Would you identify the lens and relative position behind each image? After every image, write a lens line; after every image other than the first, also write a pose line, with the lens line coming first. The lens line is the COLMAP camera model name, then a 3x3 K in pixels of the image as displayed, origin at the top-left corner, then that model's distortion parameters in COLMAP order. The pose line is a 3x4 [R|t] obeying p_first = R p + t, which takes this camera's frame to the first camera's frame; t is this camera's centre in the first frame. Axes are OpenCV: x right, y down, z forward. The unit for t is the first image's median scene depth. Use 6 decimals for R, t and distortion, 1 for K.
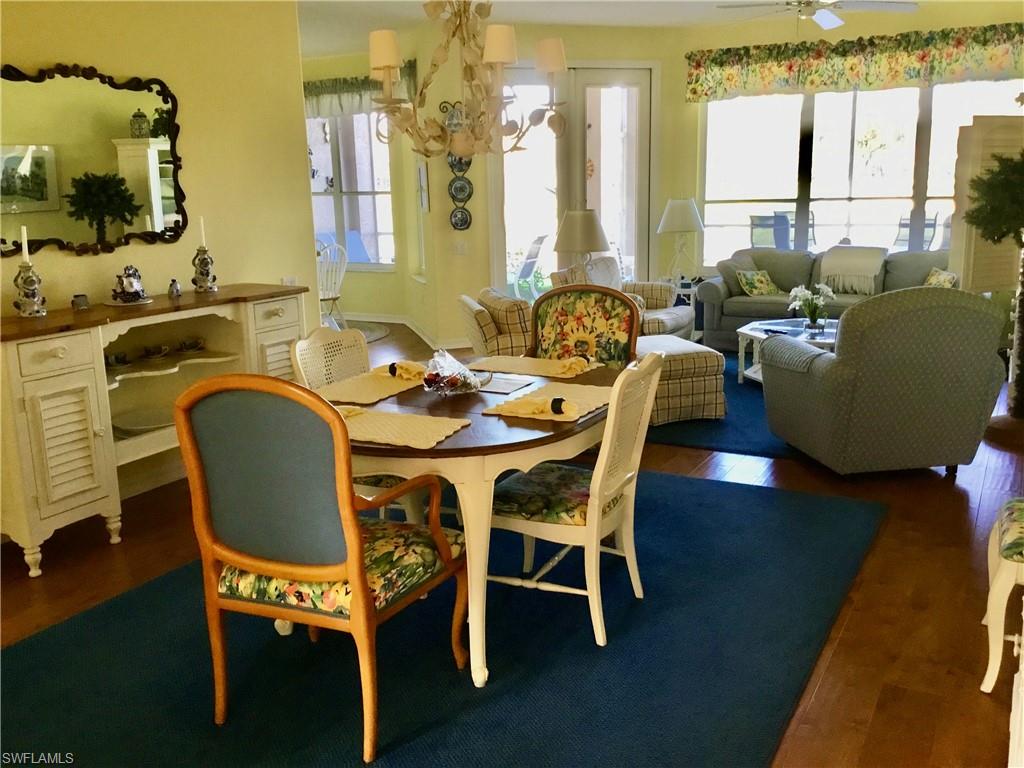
lens RADIAL K [[919.9, 0, 516.9], [0, 919.9, 380.7], [0, 0, 1]] dist [0.058668, -0.111864]
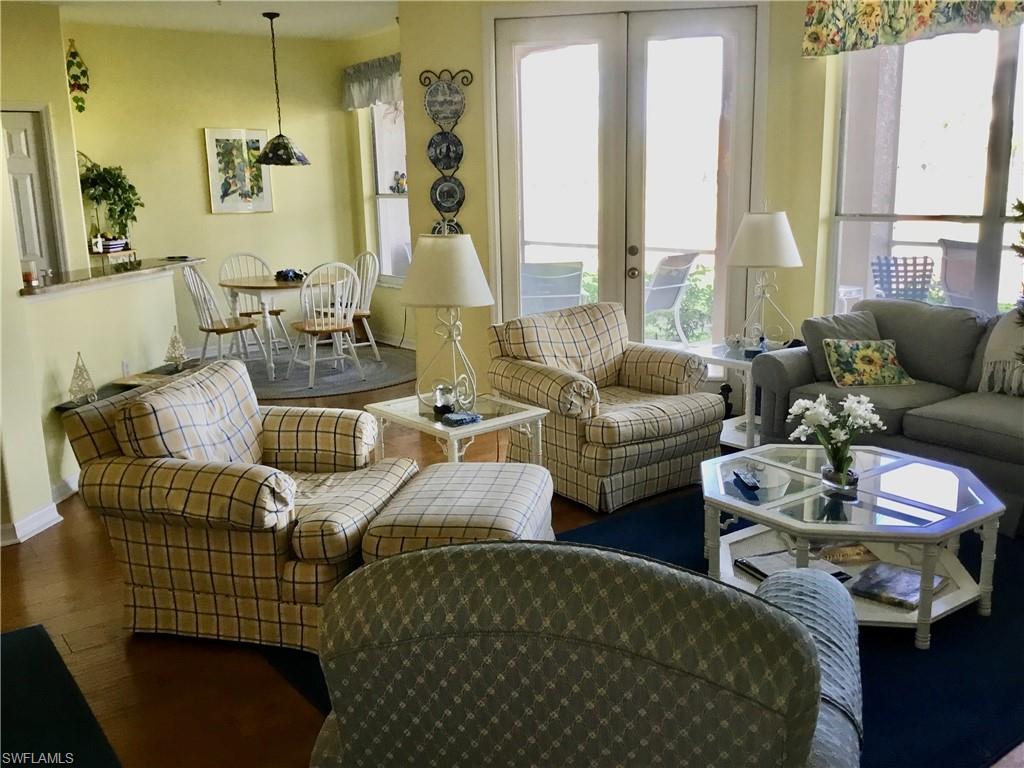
lens RADIAL K [[919.9, 0, 511.7], [0, 919.9, 383.2], [0, 0, 1]] dist [0.058668, -0.111864]
pose [[0.913959, 0.089959, -0.395709, 0.521726], [-0.090084, 0.995766, 0.018308, -0.151180], [0.395681, 0.018914, 0.918193, 0.698139]]
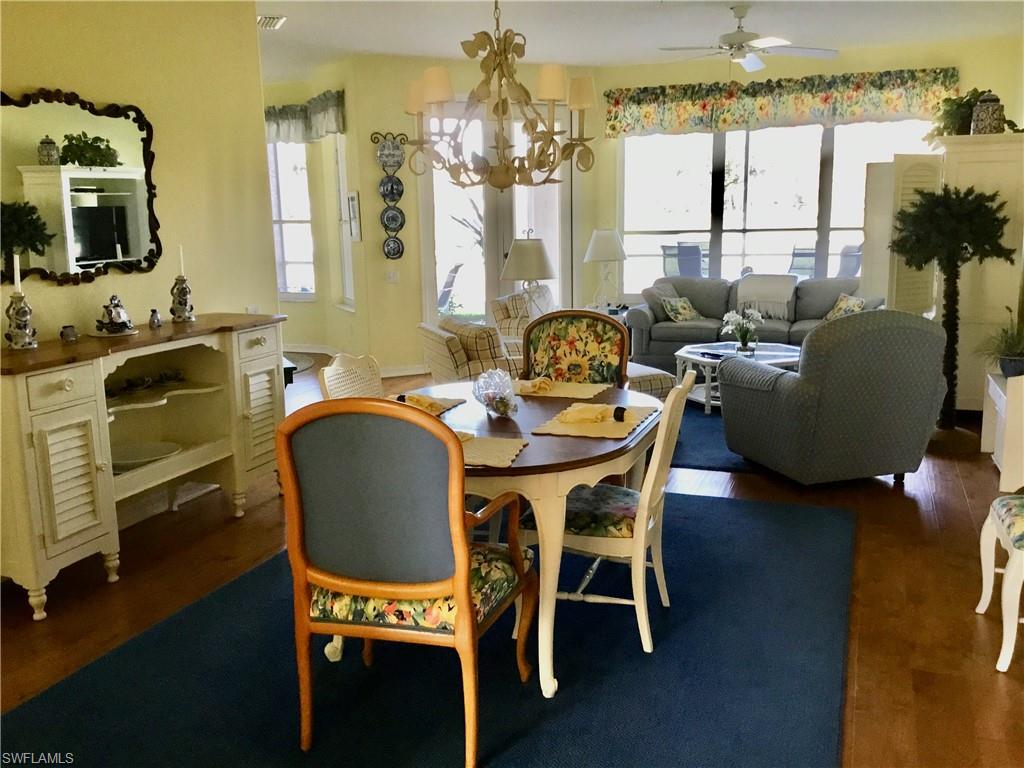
lens RADIAL K [[919.9, 0, 517.5], [0, 919.9, 381.4], [0, 0, 1]] dist [0.058668, -0.111864]
pose [[0.990296, -0.019925, 0.137539, -0.128175], [0.024184, 0.999276, -0.029364, 0.004628], [-0.136855, 0.032405, 0.990061, -0.018260]]
